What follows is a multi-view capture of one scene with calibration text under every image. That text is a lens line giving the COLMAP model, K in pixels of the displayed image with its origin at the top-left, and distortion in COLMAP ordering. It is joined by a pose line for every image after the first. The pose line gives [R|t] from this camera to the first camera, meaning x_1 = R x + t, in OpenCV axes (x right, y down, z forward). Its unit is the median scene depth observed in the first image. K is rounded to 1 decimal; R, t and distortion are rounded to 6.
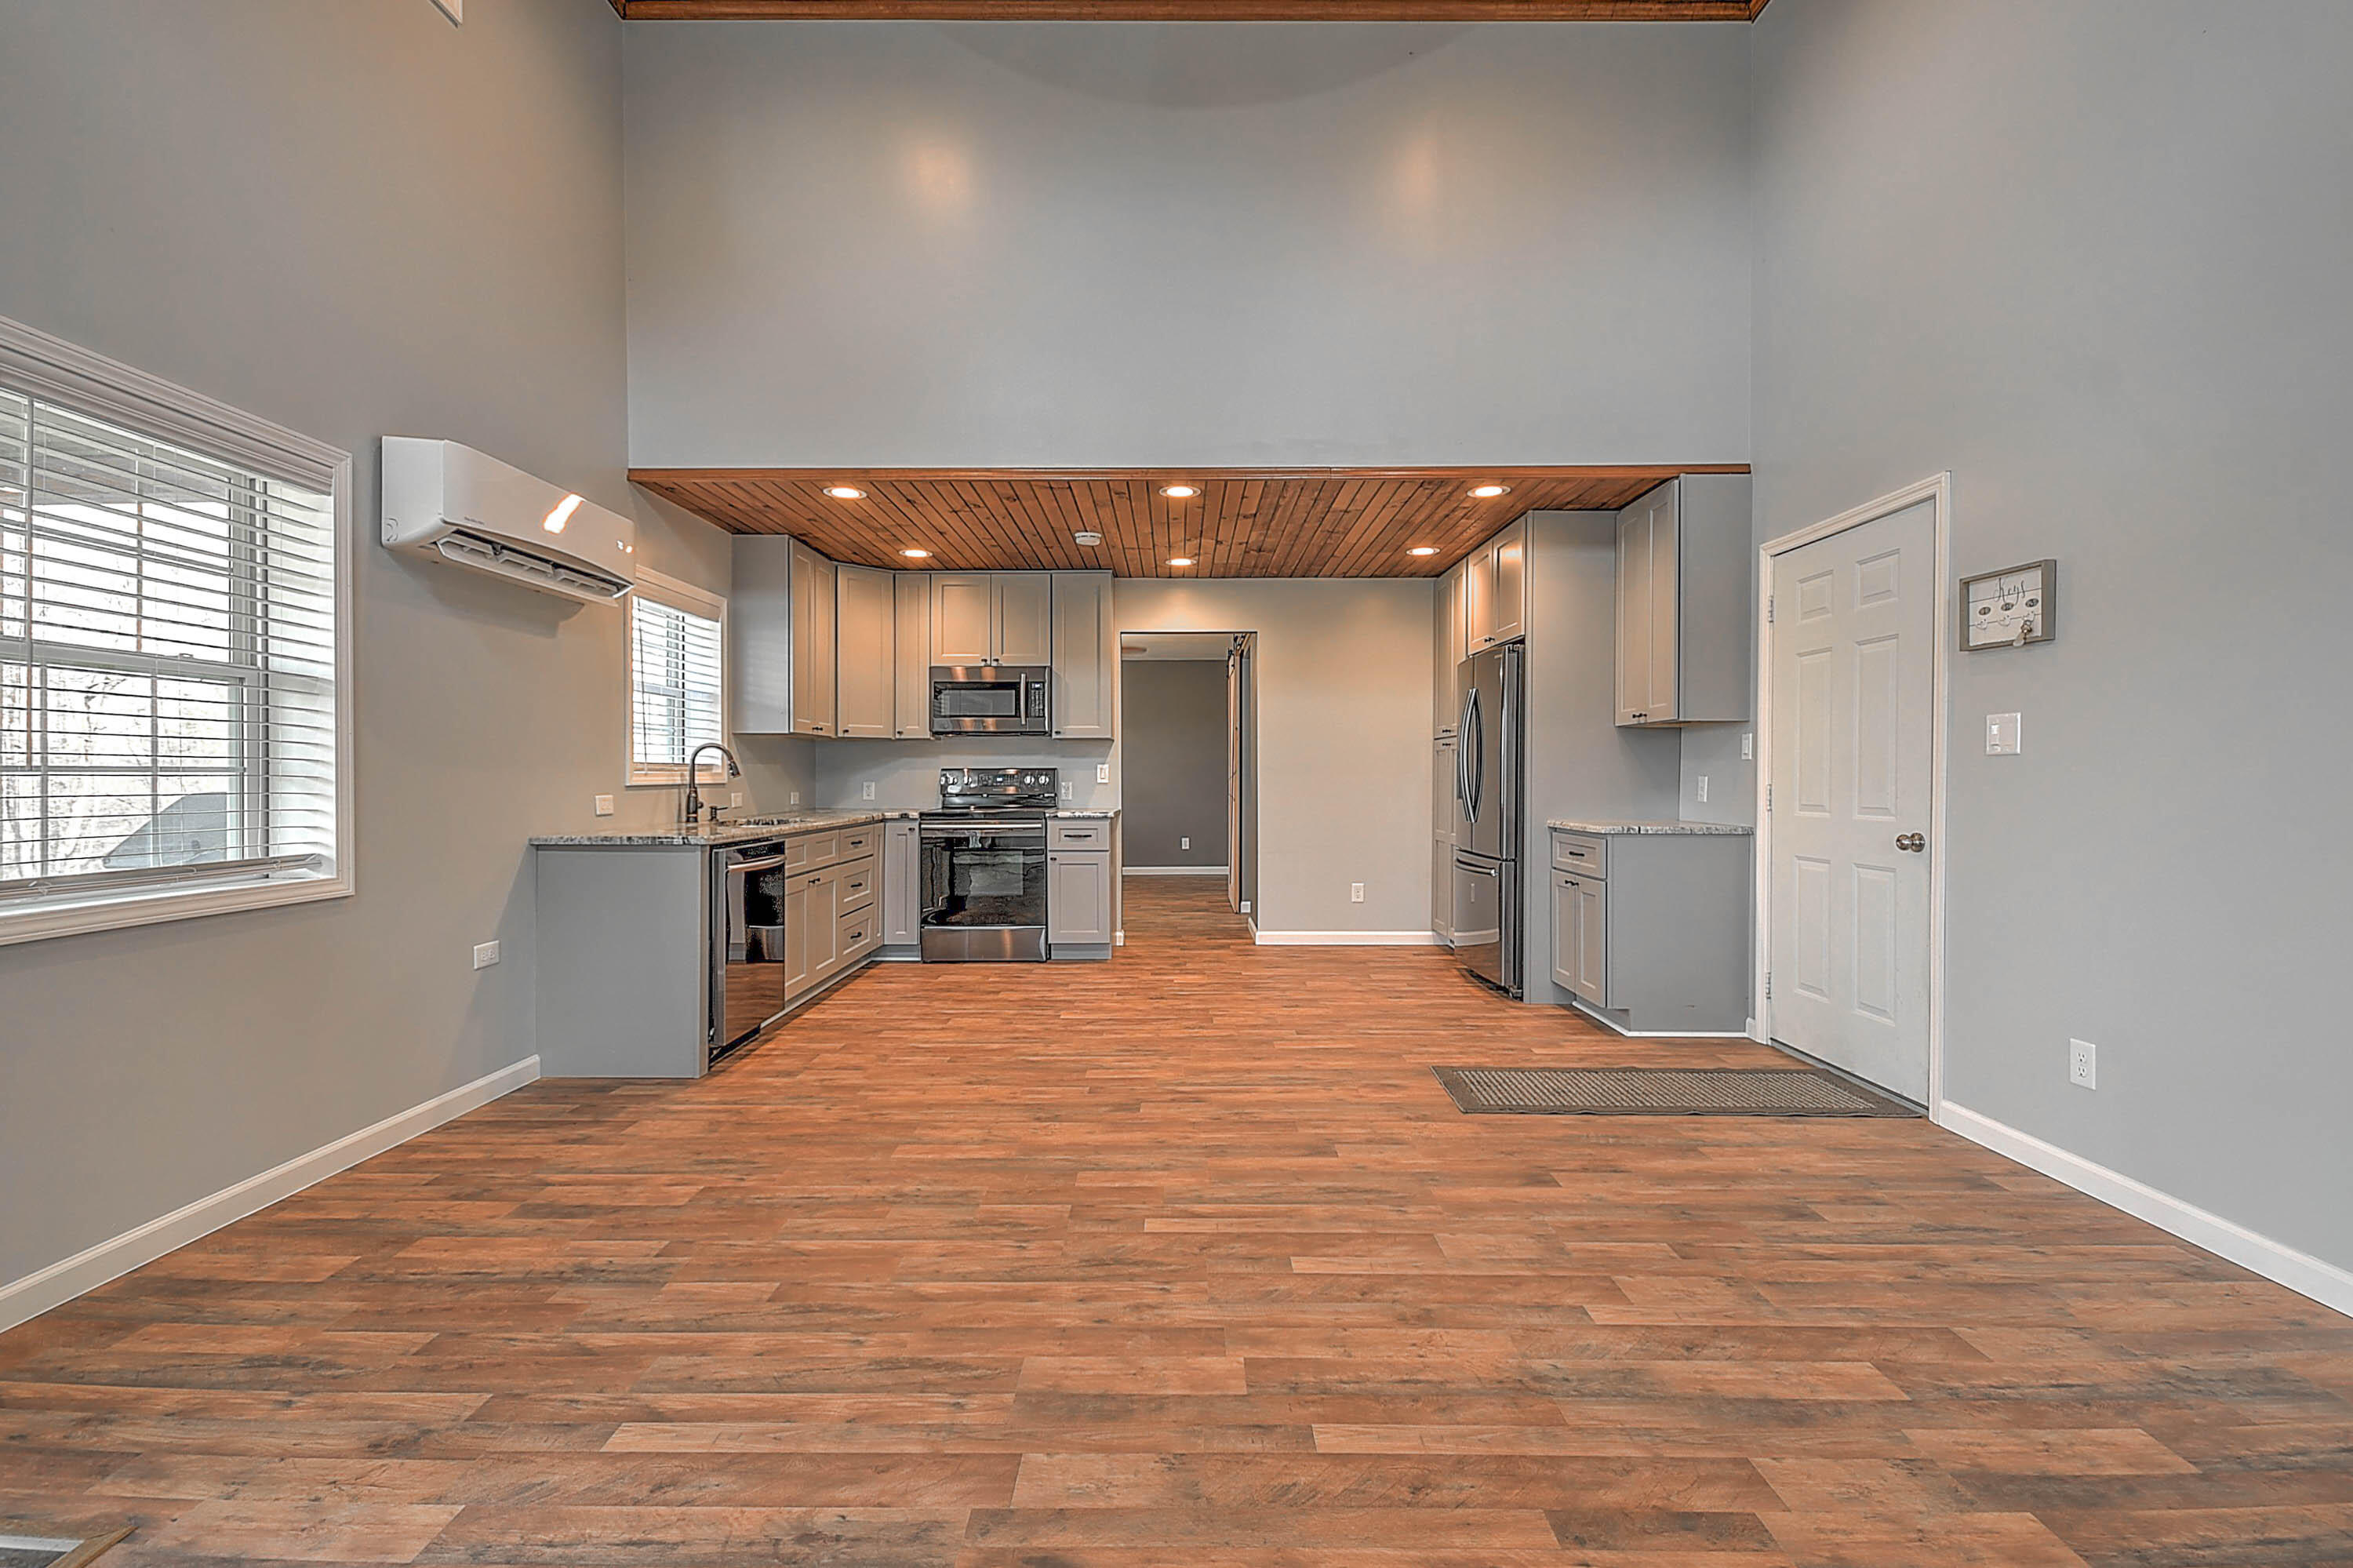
lens RADIAL K [[1034.2, 0, 1178.2], [0, 1034.2, 839.9], [0, 0, 1]] dist [0.010121, 0.000159]
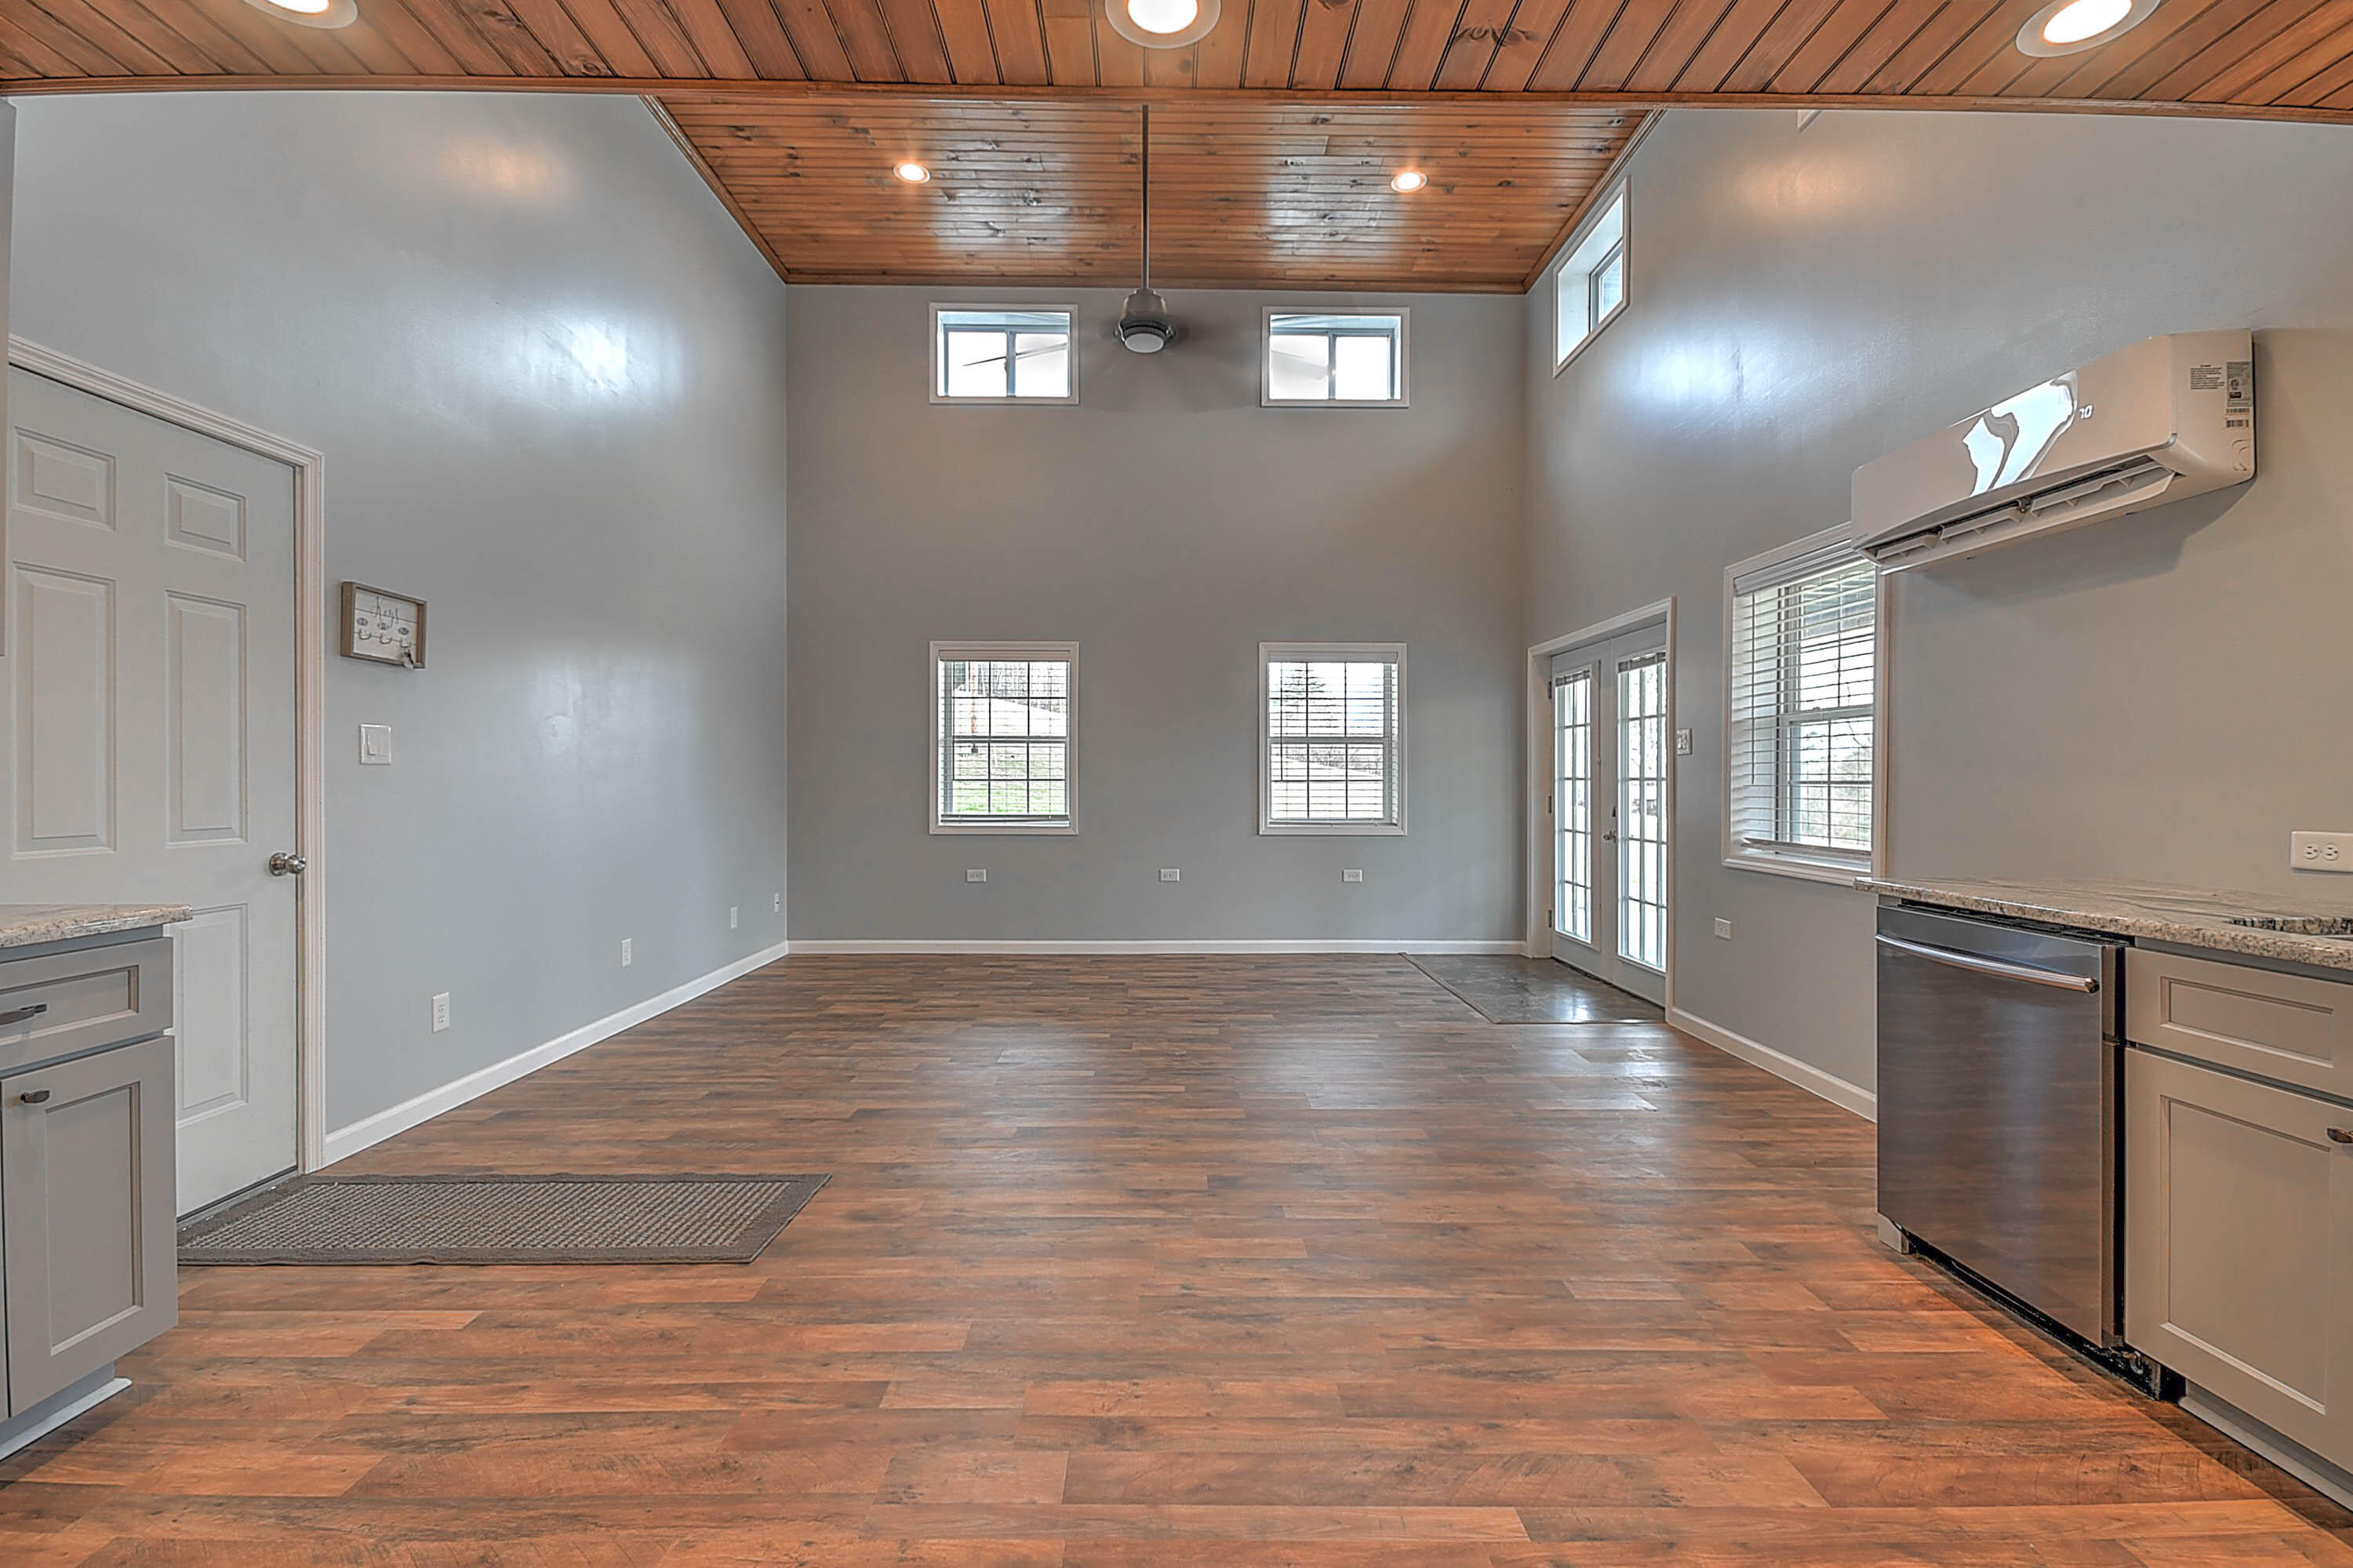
lens RADIAL K [[1022.3, 0, 1176.5], [0, 1022.3, 784.0], [0, 0, 1]] dist [0.022495, -0.014939]
pose [[-0.999887, -0.002753, -0.014757, 0.001824], [-0.003728, 0.997786, 0.066401, -0.121737], [0.014541, 0.066449, -0.997684, 1.880813]]
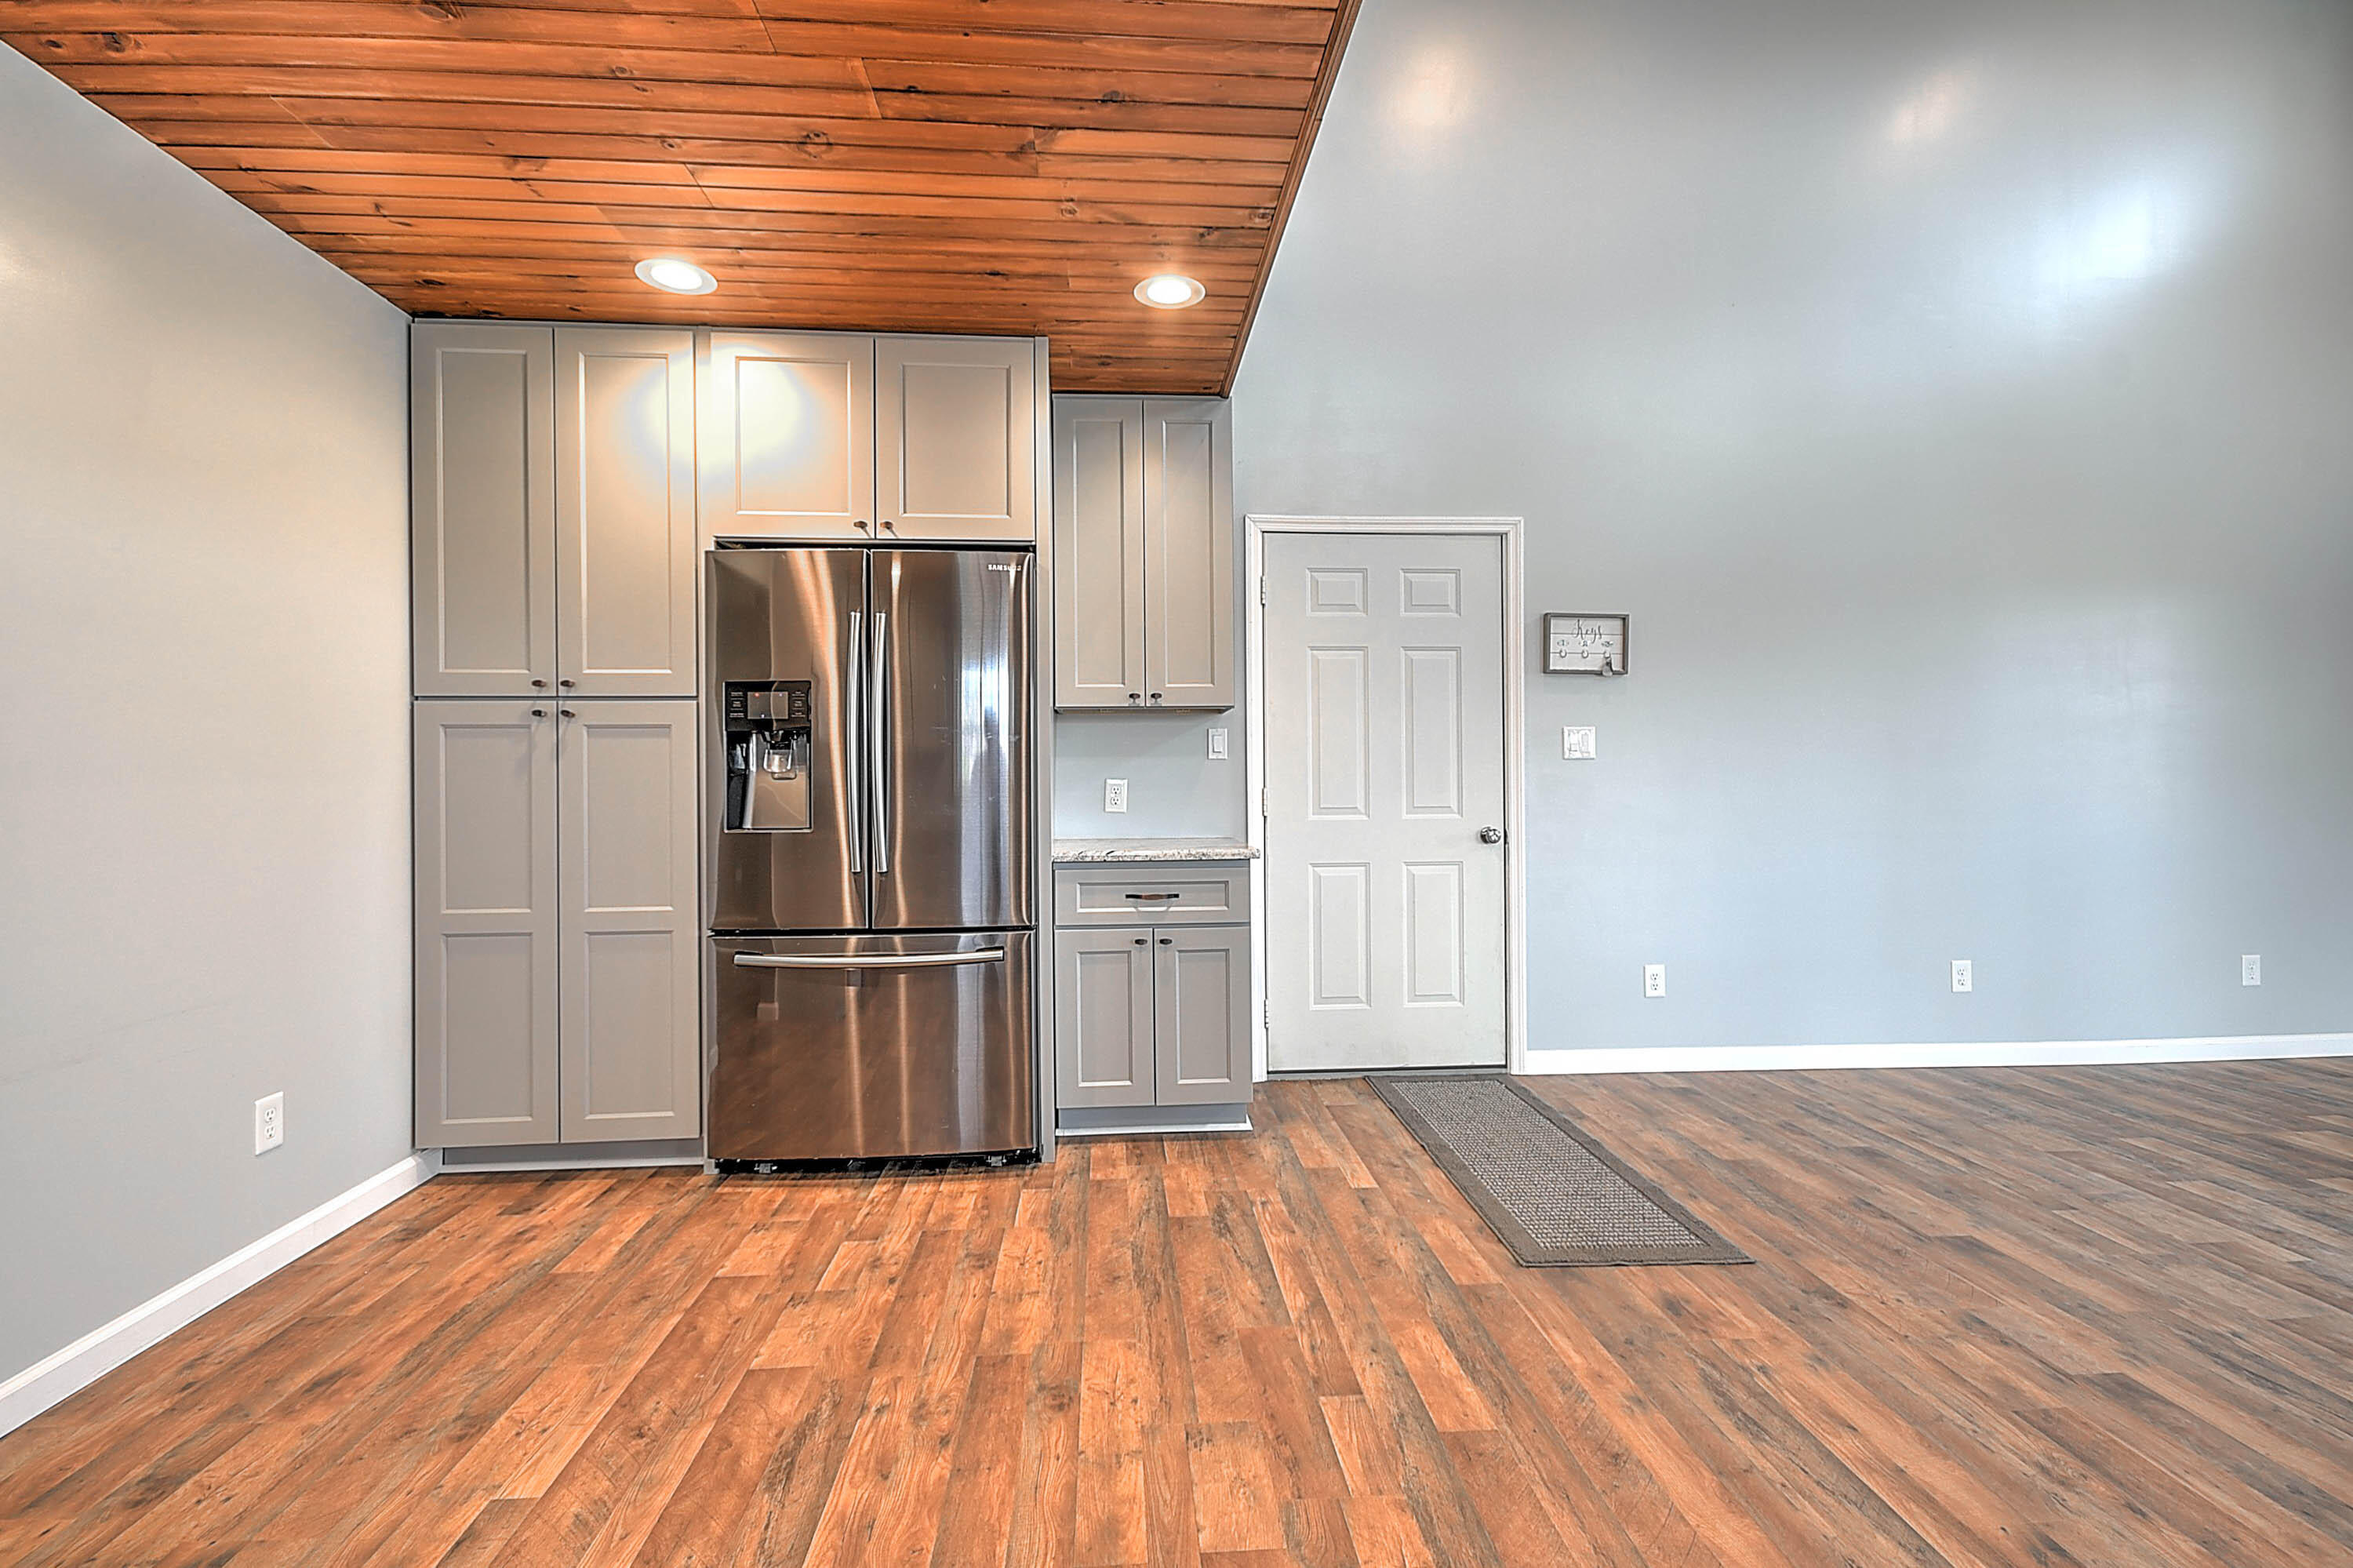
lens RADIAL K [[1033.2, 0, 1176.5], [0, 1033.2, 784.0], [0, 0, 1]] dist [0.025399, -0.015905]
pose [[-0.071191, -0.004423, 0.997453, -0.393857], [0.069788, 0.997518, 0.009404, -0.088007], [-0.995018, 0.070279, -0.070706, 1.443132]]
